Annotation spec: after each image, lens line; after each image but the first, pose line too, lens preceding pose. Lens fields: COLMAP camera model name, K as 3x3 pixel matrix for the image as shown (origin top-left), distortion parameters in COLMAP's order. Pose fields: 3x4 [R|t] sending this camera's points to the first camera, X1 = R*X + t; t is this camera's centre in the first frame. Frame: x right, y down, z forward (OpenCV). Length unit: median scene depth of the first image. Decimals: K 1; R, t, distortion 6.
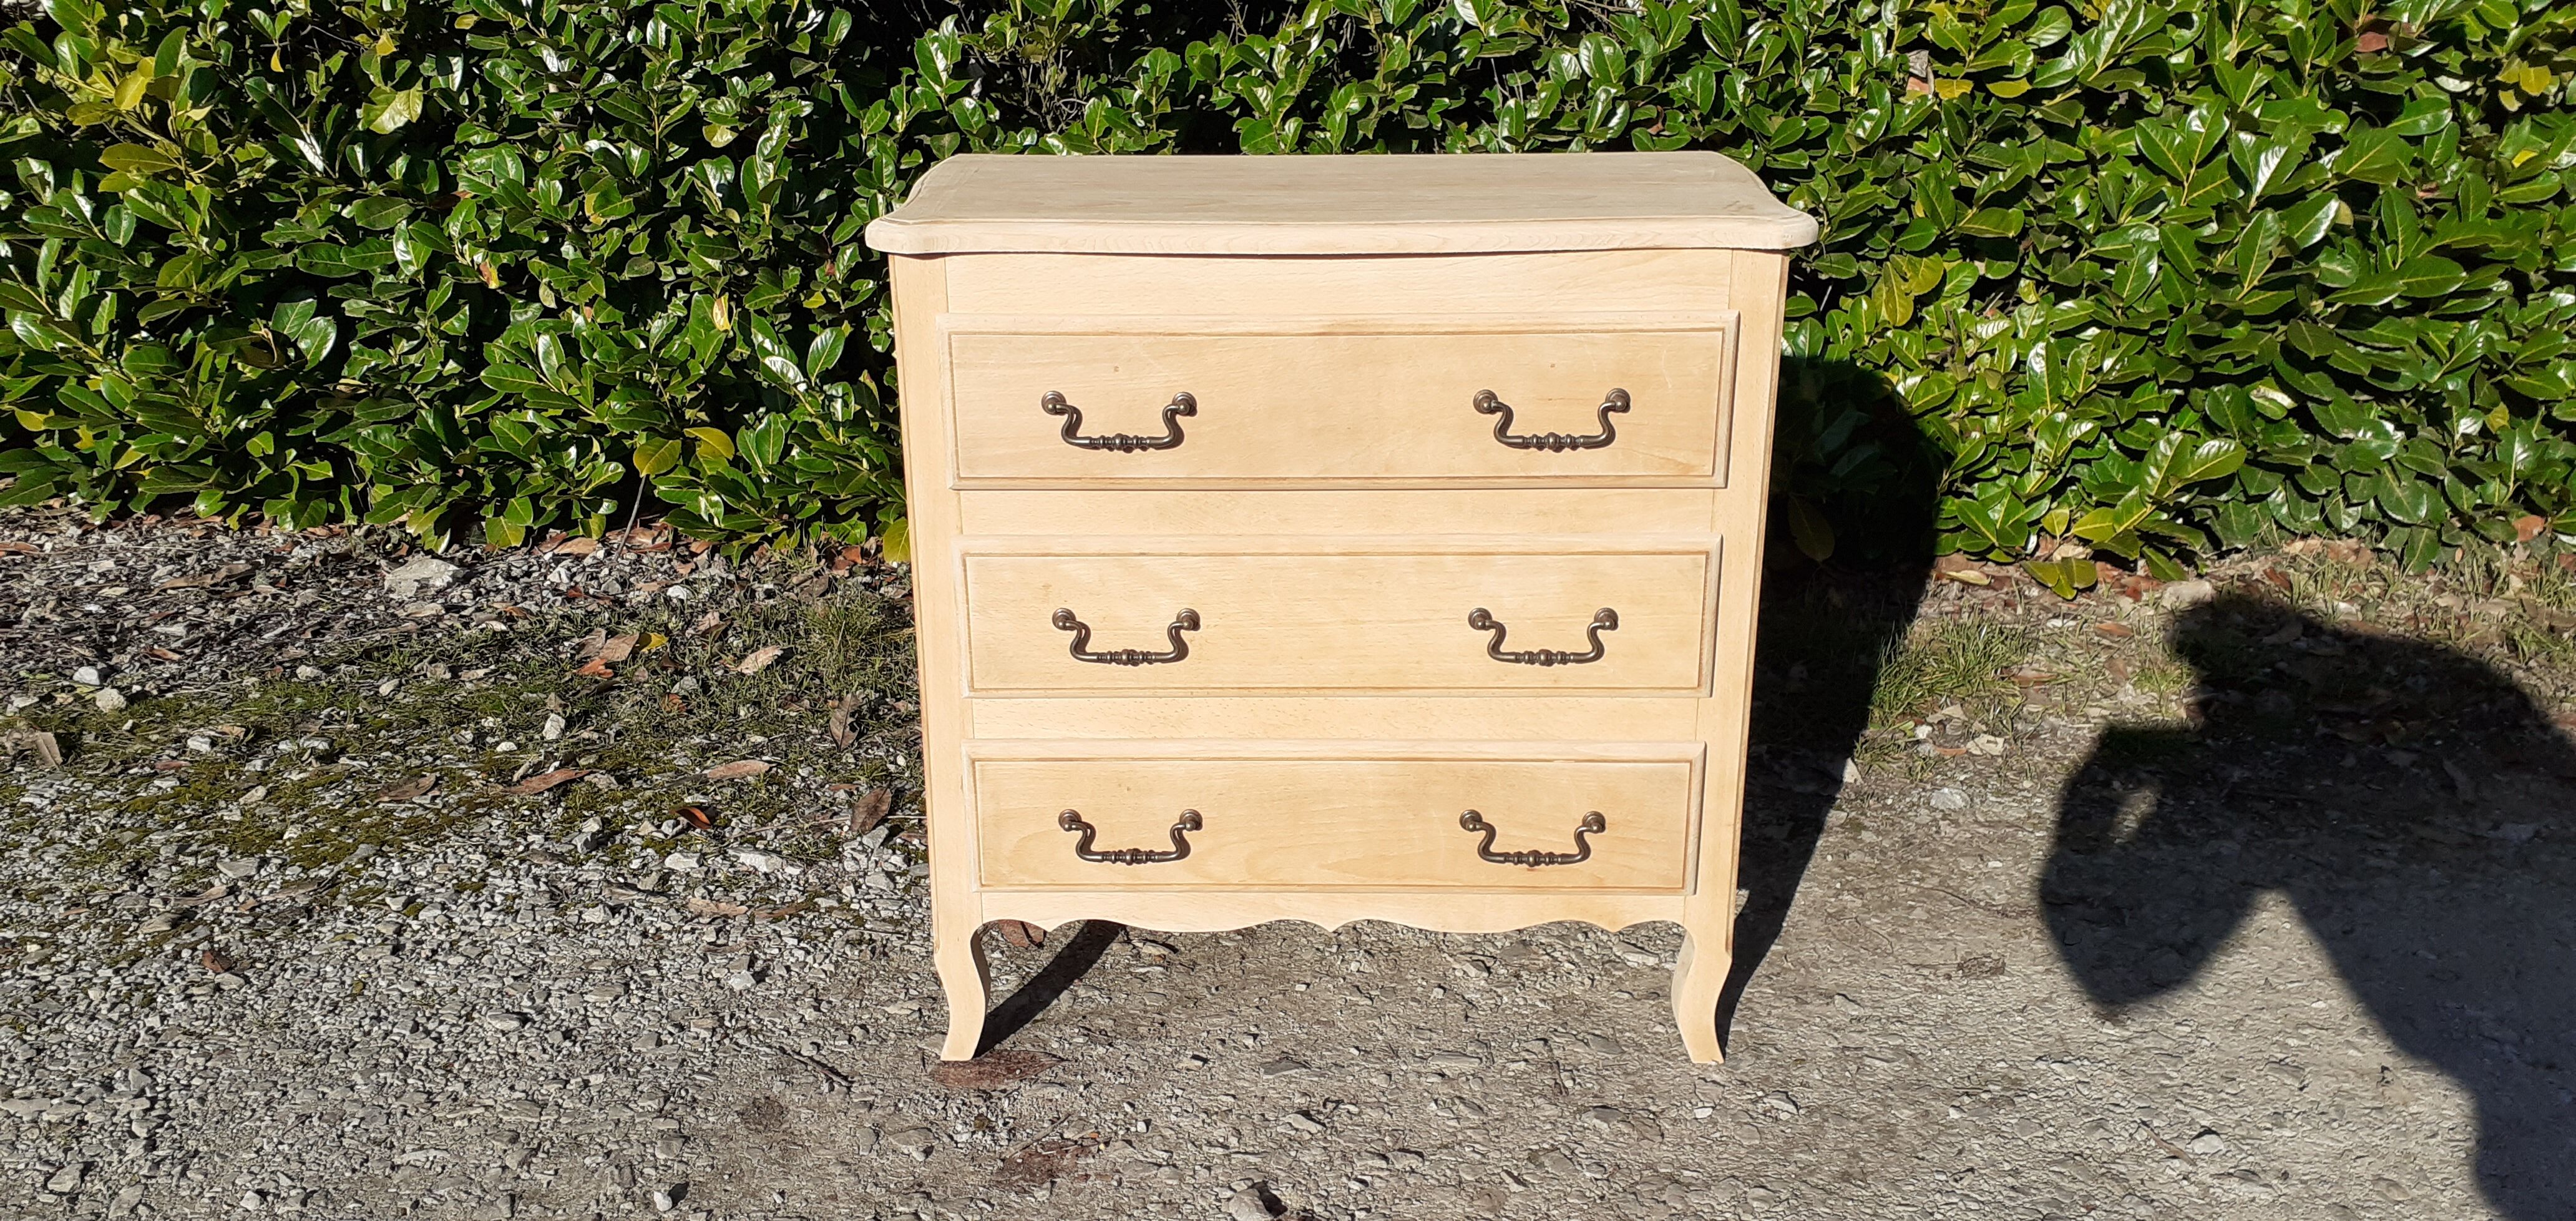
lens RADIAL K [[2047.8, 0, 1252.4], [0, 2047.8, 595.8], [0, 0, 1]] dist [0.076855, -0.238767]
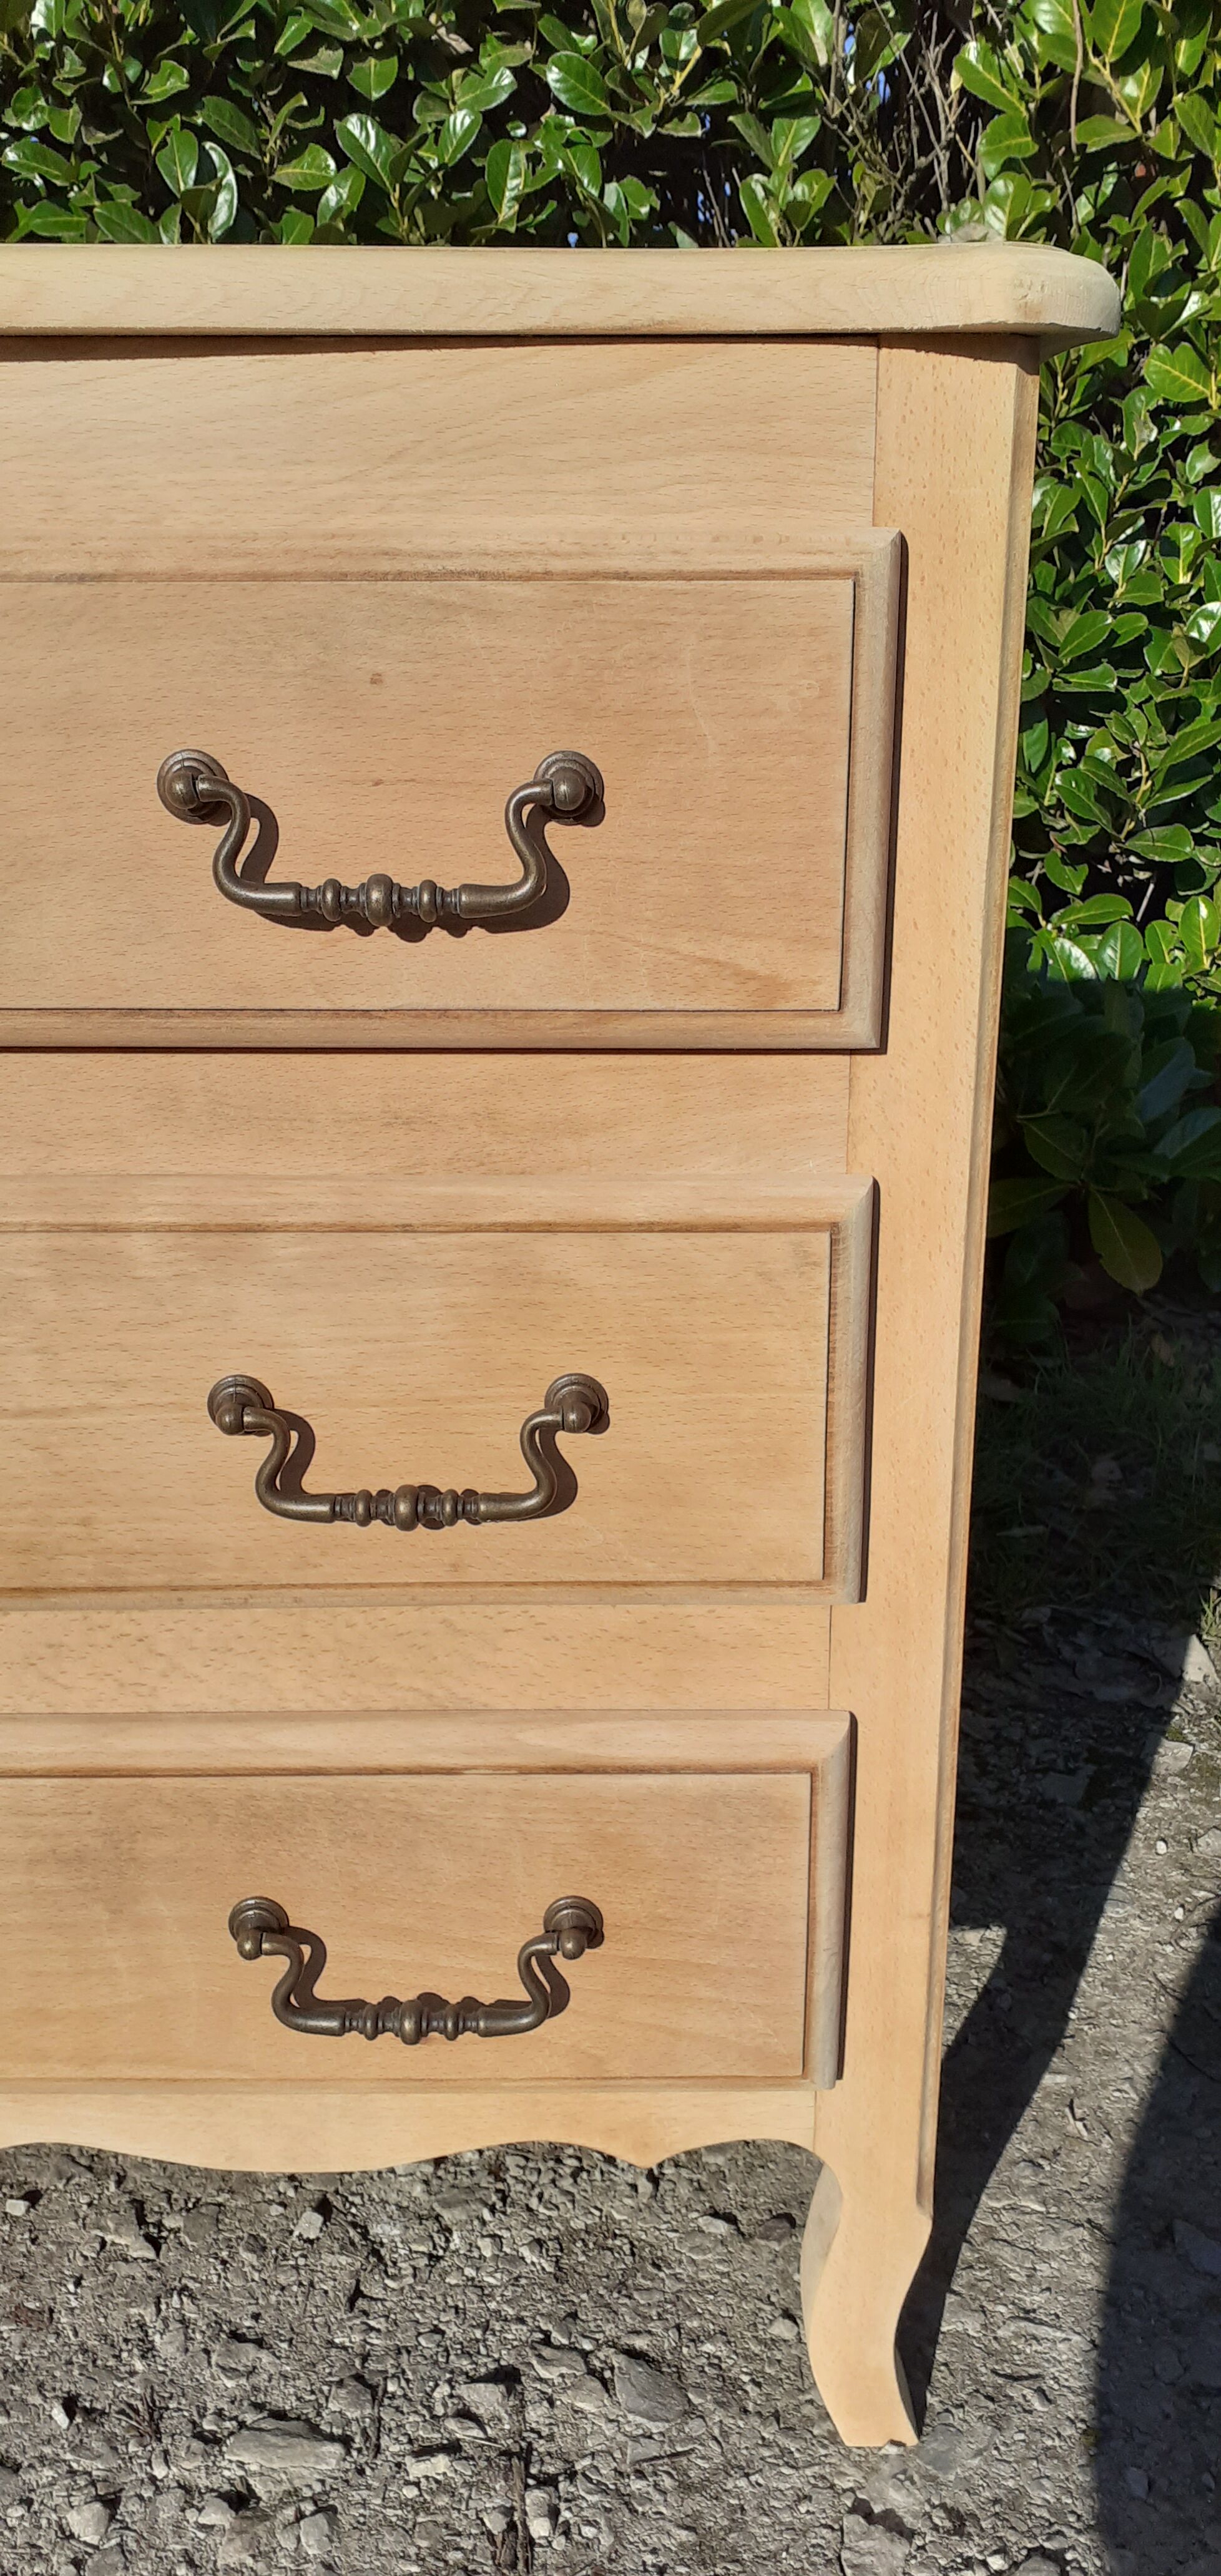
lens RADIAL K [[2047.8, 0, 664.2], [0, 2047.8, 1294.3], [0, 0, 1]] dist [0.076855, -0.238767]
pose [[0.999169, -0.001050, 0.040751, 0.132511], [0.002198, 0.999601, -0.028144, 0.001391], [-0.040705, 0.028210, 0.998773, 0.476604]]
